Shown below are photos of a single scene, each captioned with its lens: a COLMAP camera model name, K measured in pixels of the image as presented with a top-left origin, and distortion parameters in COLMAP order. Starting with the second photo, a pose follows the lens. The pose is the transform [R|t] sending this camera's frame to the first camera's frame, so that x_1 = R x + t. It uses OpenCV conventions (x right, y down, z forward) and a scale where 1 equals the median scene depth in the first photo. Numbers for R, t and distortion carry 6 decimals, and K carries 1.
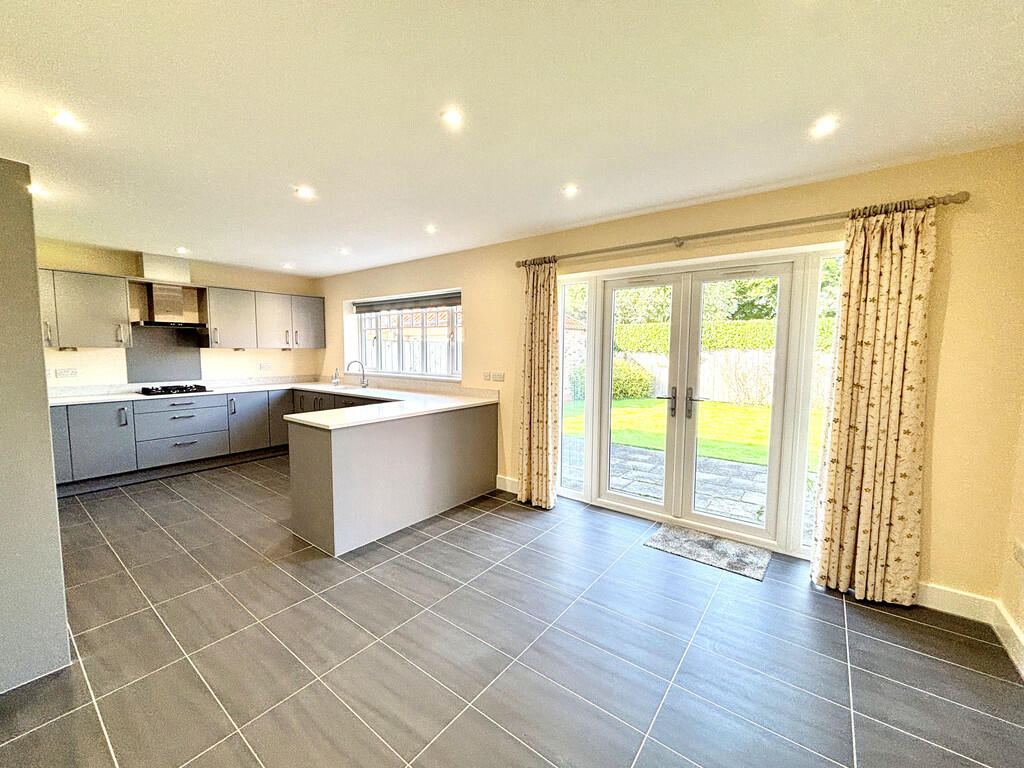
lens RADIAL K [[413.7, 0, 511.7], [0, 413.7, 381.5], [0, 0, 1]] dist [-0.001100, 0.000498]
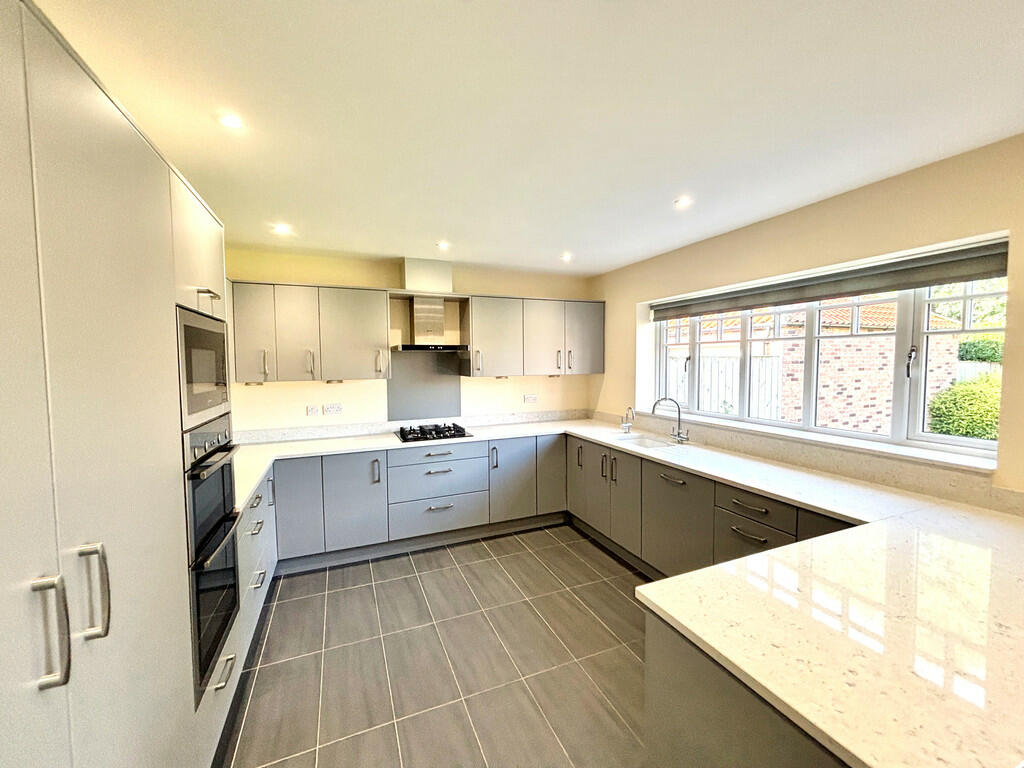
lens RADIAL K [[413.7, 0, 513.0], [0, 413.7, 384.7], [0, 0, 1]] dist [-0.001100, 0.000498]
pose [[0.867097, 0.014718, -0.497922, -0.298111], [-0.026529, 0.999509, -0.016655, -0.058479], [0.497433, 0.027651, 0.867062, 0.398971]]
